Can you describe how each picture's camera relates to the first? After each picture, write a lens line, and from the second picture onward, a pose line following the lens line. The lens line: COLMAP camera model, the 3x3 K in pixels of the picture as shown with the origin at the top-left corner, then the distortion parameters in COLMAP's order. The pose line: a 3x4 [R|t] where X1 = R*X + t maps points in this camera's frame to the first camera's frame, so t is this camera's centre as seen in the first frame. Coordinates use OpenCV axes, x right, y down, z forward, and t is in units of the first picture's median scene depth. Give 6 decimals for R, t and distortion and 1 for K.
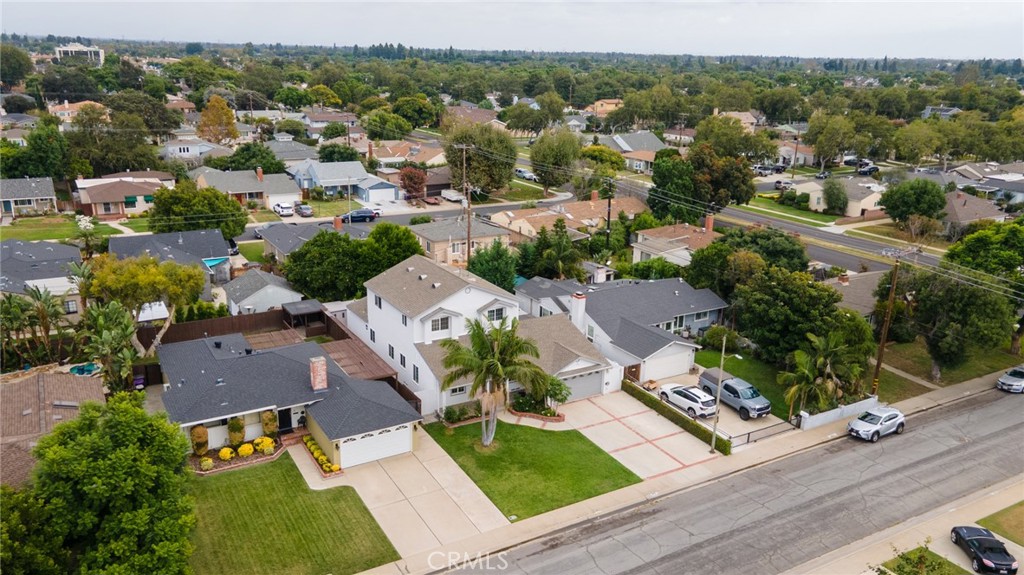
lens RADIAL K [[743.4, 0, 512.0], [0, 743.4, 287.5], [0, 0, 1]] dist [0.036829, 0.005487]
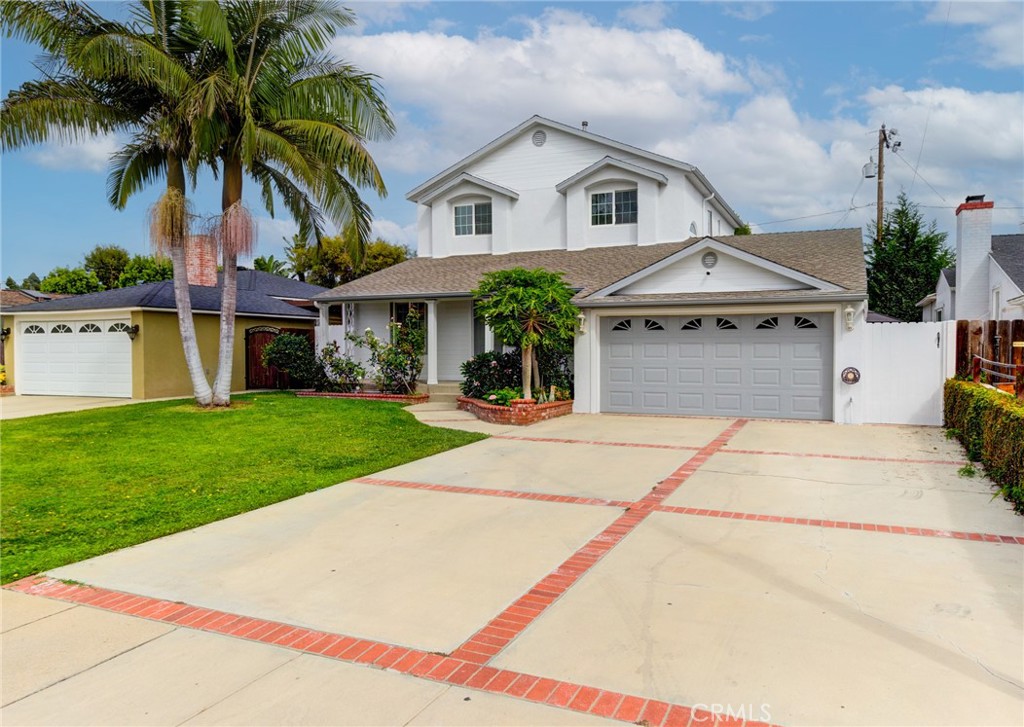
lens RADIAL K [[700.5, 0, 559.5], [0, 700.5, 364.7], [0, 0, 1]] dist [0.025563, 0.000412]
pose [[0.604085, -0.003001, -0.796914, 0.265676], [-0.213977, 0.962661, -0.165826, 0.193858], [0.767656, 0.270694, 0.580887, 0.848256]]
